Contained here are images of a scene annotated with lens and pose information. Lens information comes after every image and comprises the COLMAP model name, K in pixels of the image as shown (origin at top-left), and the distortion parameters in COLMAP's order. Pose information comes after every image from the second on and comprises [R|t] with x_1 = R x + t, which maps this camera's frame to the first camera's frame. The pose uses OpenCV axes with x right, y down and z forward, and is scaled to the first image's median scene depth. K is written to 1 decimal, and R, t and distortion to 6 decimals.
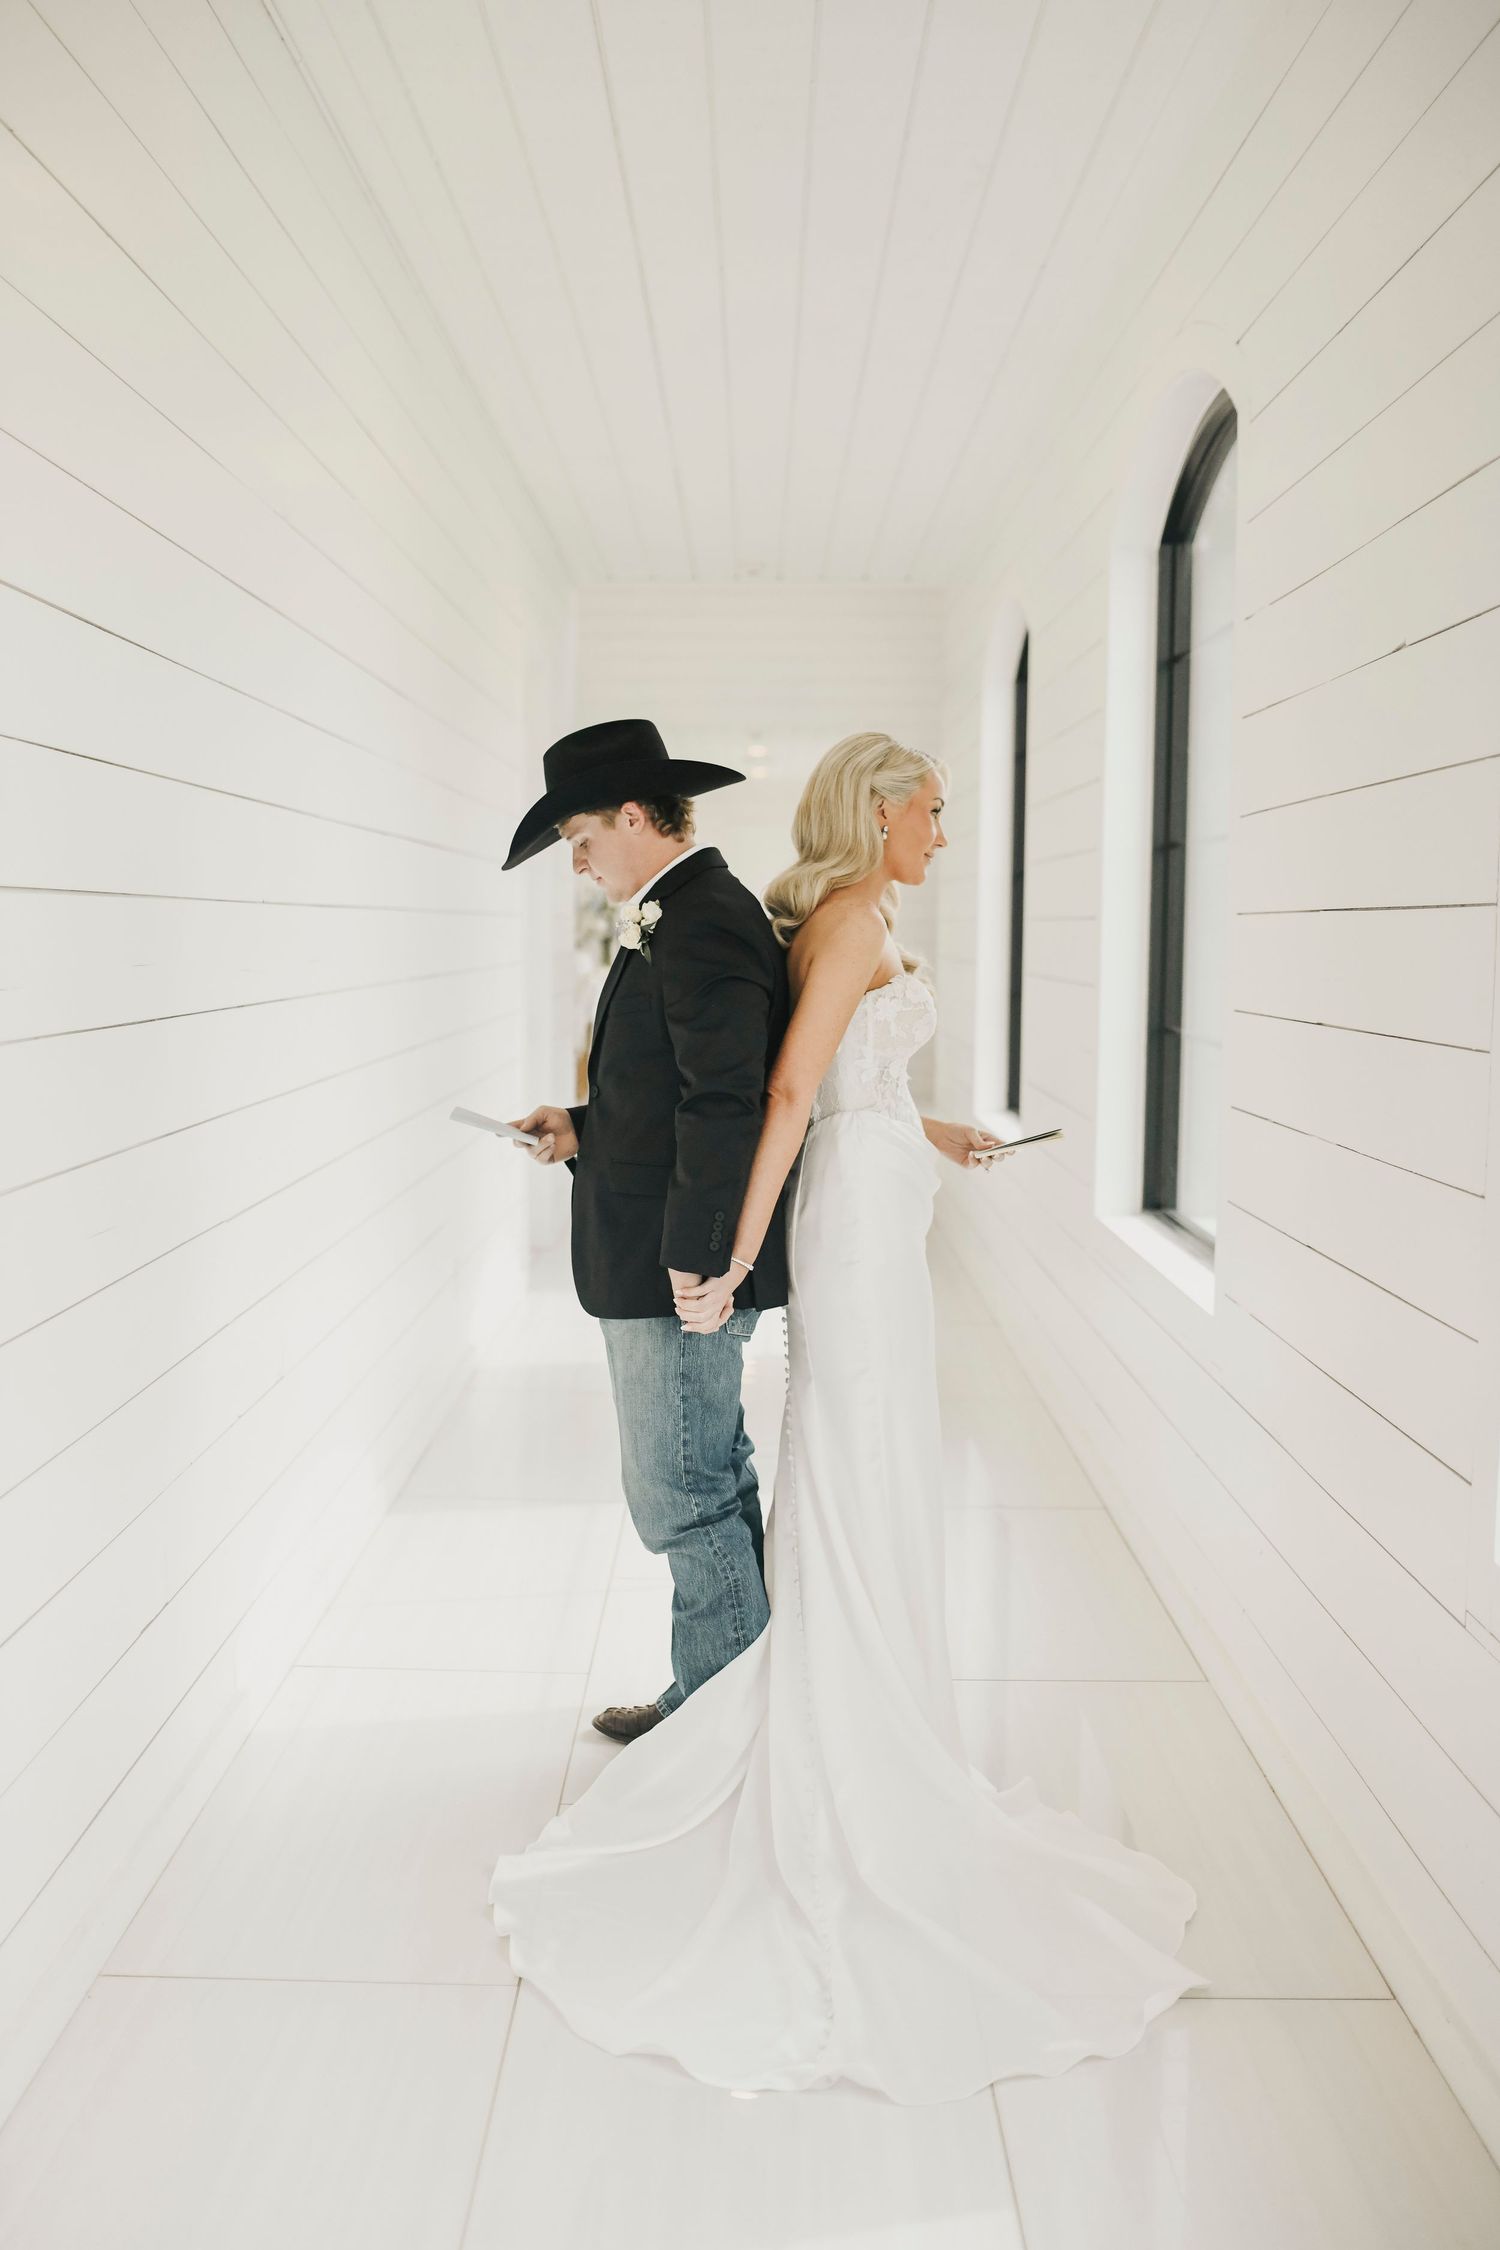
lens RADIAL K [[2228.3, 0, 750.0], [0, 2228.3, 1125.0], [0, 0, 1]] dist [-0.007763, -0.008328]
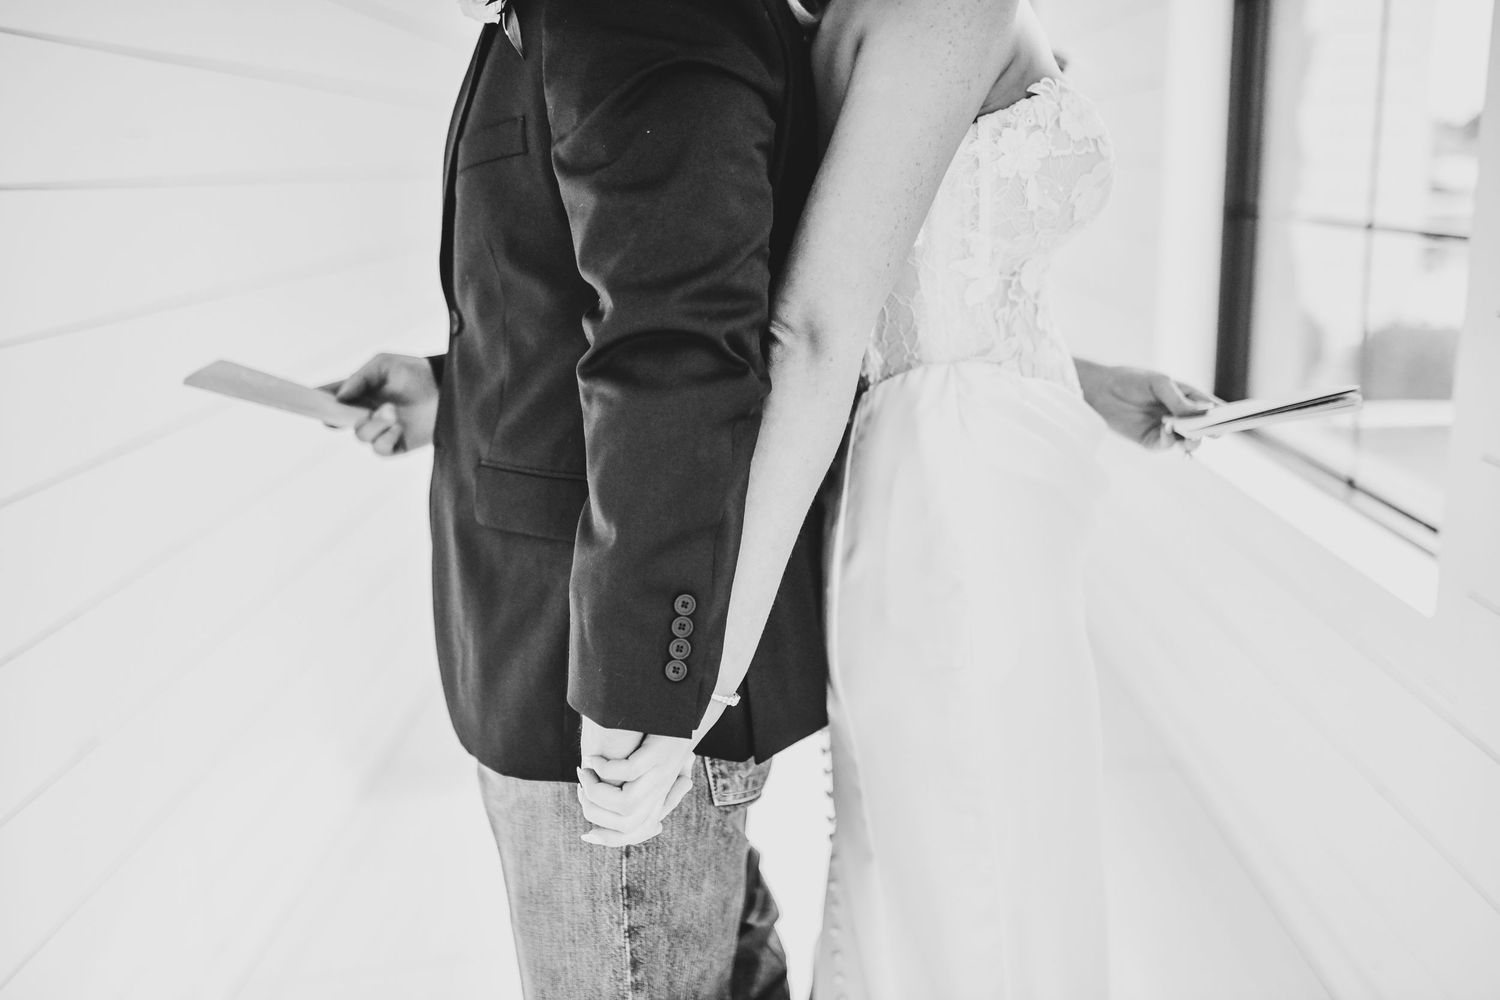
lens RADIAL K [[1485.5, 0, 750.0], [0, 1485.5, 500.0], [0, 0, 1]] dist [-0.007763, -0.008328]
pose [[0.997400, -0.011766, -0.071103, 0.024887], [0.020896, 0.991418, 0.129053, -0.018325], [0.068974, -0.130203, 0.989085, 0.658771]]
